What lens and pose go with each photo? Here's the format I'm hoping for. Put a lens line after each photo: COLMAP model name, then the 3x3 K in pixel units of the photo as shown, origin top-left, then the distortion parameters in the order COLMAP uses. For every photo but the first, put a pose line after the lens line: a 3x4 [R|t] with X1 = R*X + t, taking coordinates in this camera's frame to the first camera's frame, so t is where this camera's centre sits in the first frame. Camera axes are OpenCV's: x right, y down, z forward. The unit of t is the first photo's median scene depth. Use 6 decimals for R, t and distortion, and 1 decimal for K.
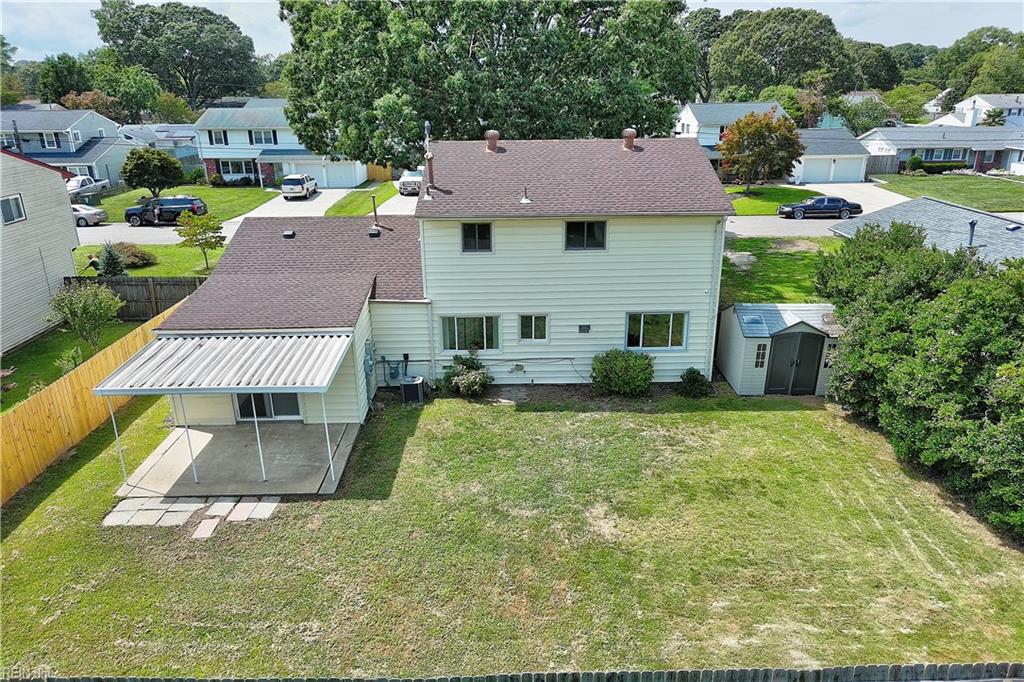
lens RADIAL K [[697.0, 0, 512.0], [0, 697.0, 341.0], [0, 0, 1]] dist [0.010264, 0.001996]
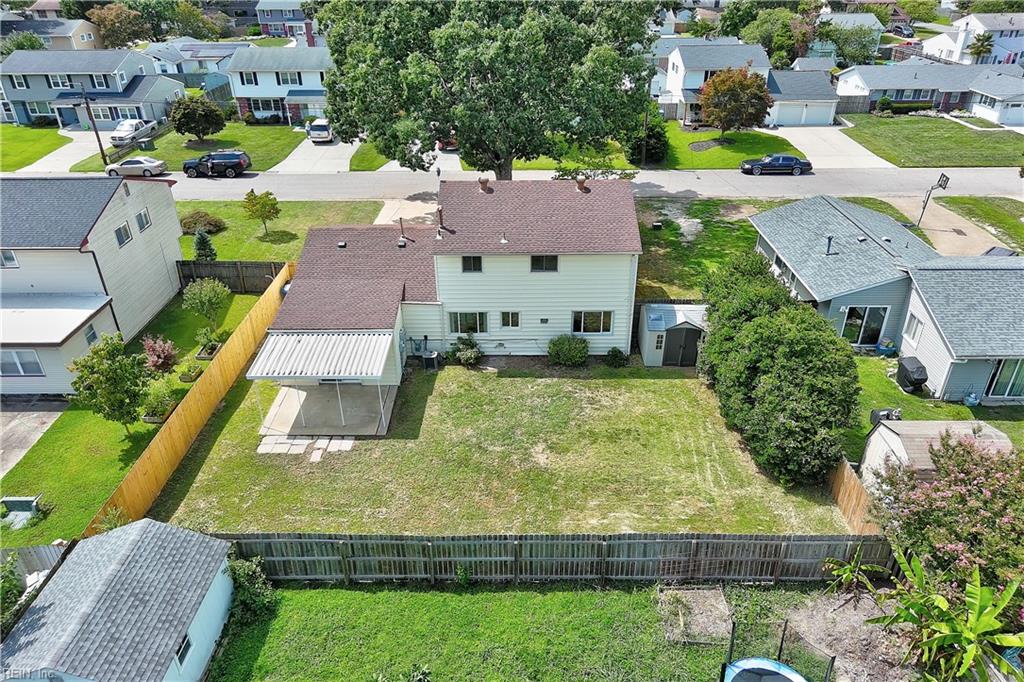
lens RADIAL K [[697.0, 0, 512.0], [0, 697.0, 341.0], [0, 0, 1]] dist [0.010264, 0.001996]
pose [[0.999802, 0.011403, -0.016316, 0.059915], [-0.008500, 0.985738, 0.168075, -0.228310], [0.018000, -0.167903, 0.985639, -0.489287]]
